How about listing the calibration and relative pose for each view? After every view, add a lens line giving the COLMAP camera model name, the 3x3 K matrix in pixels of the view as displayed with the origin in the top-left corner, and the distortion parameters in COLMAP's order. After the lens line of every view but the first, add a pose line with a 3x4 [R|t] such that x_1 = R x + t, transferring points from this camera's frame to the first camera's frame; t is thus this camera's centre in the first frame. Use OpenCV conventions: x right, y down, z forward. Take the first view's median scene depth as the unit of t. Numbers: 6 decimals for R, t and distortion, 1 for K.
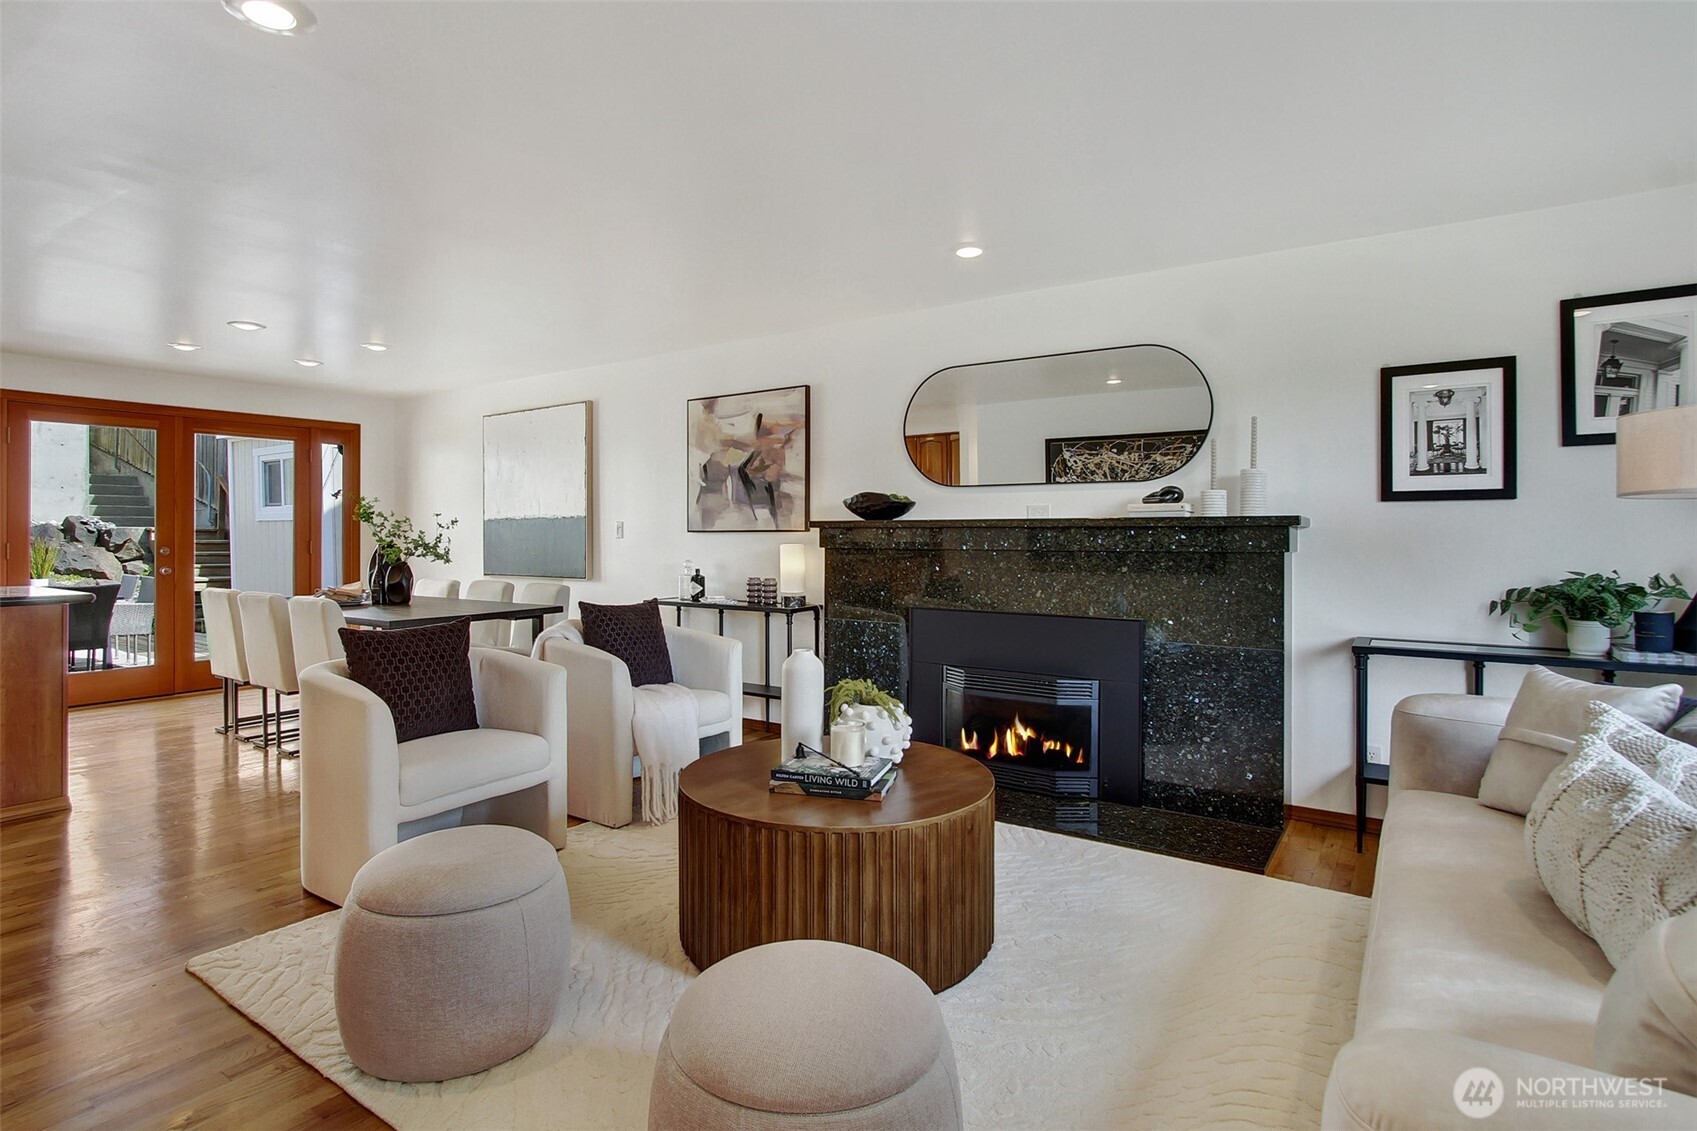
lens RADIAL K [[826.8, 0, 770.2], [0, 826.8, 530.2], [0, 0, 1]] dist [-0.006542, -0.000631]
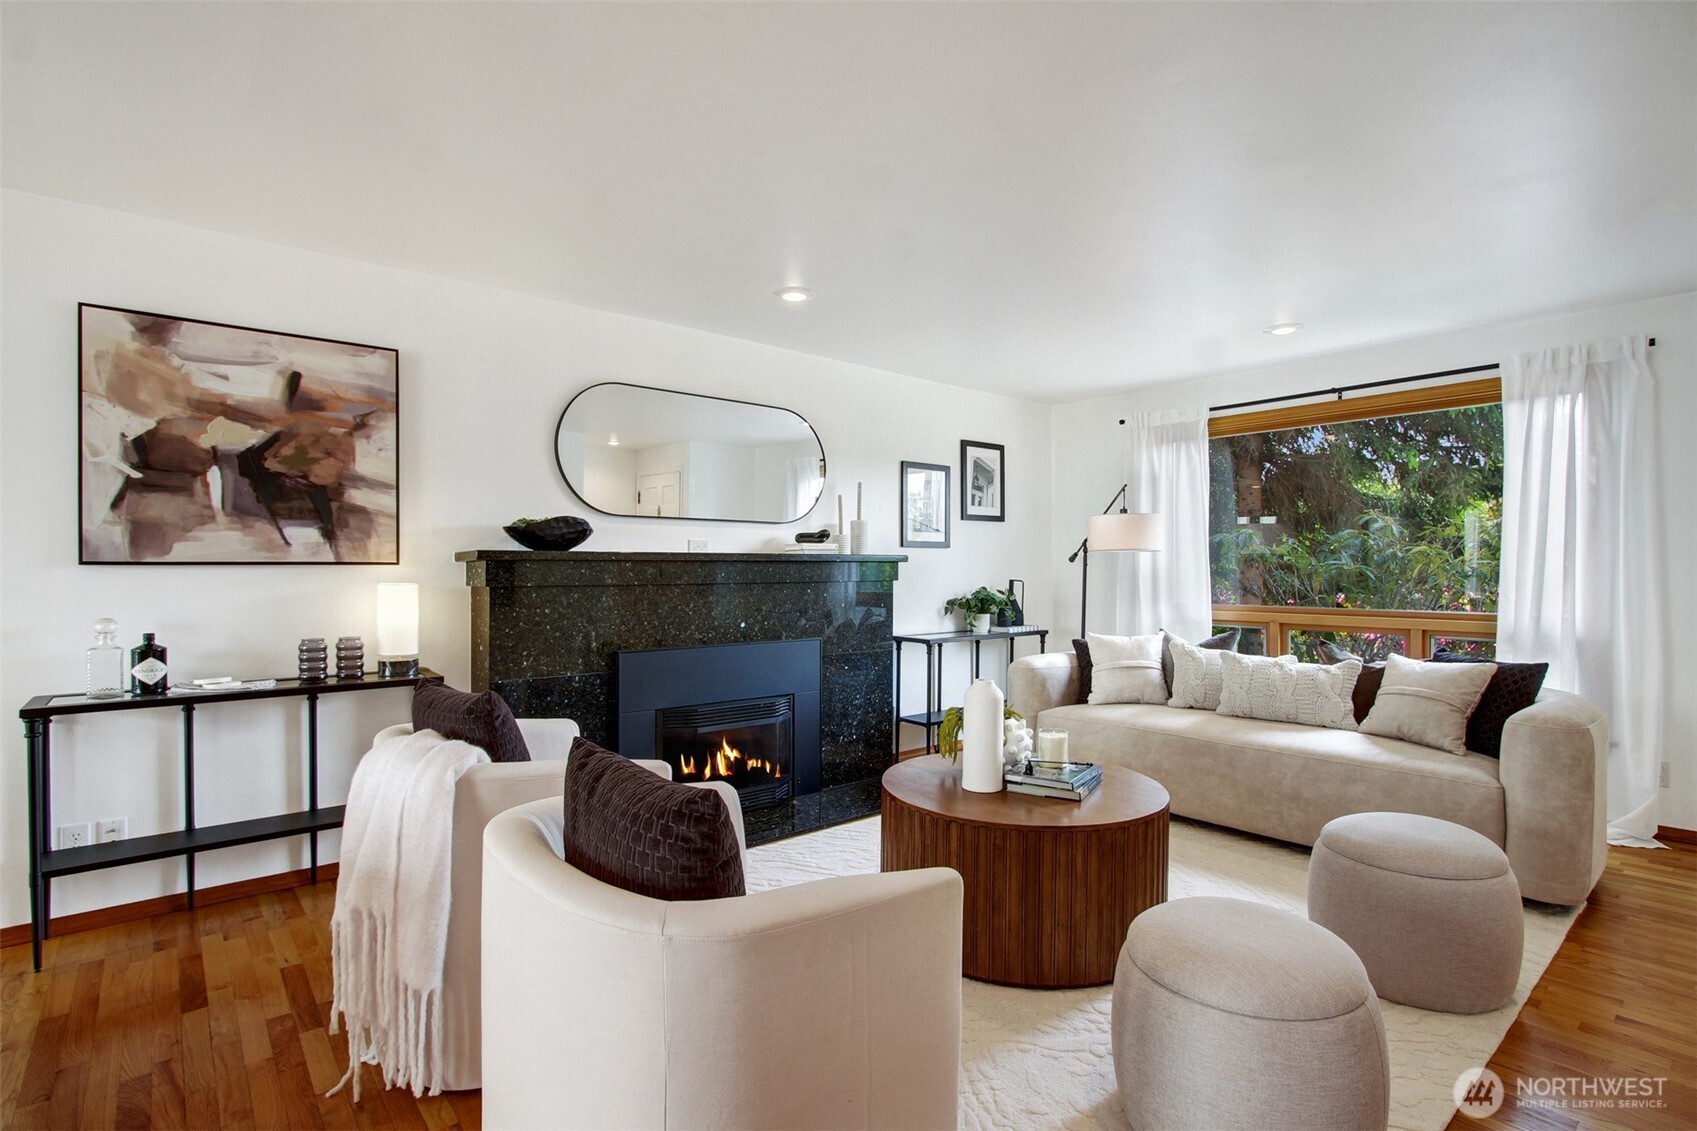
lens RADIAL K [[826.8, 0, 854.1], [0, 826.8, 569.3], [0, 0, 1]] dist [-0.006542, -0.000631]
pose [[0.251770, 0.000702, 0.967787, -0.506254], [-0.002341, 0.999997, -0.000116, 0.004572], [-0.967784, -0.002236, 0.251771, 0.451674]]
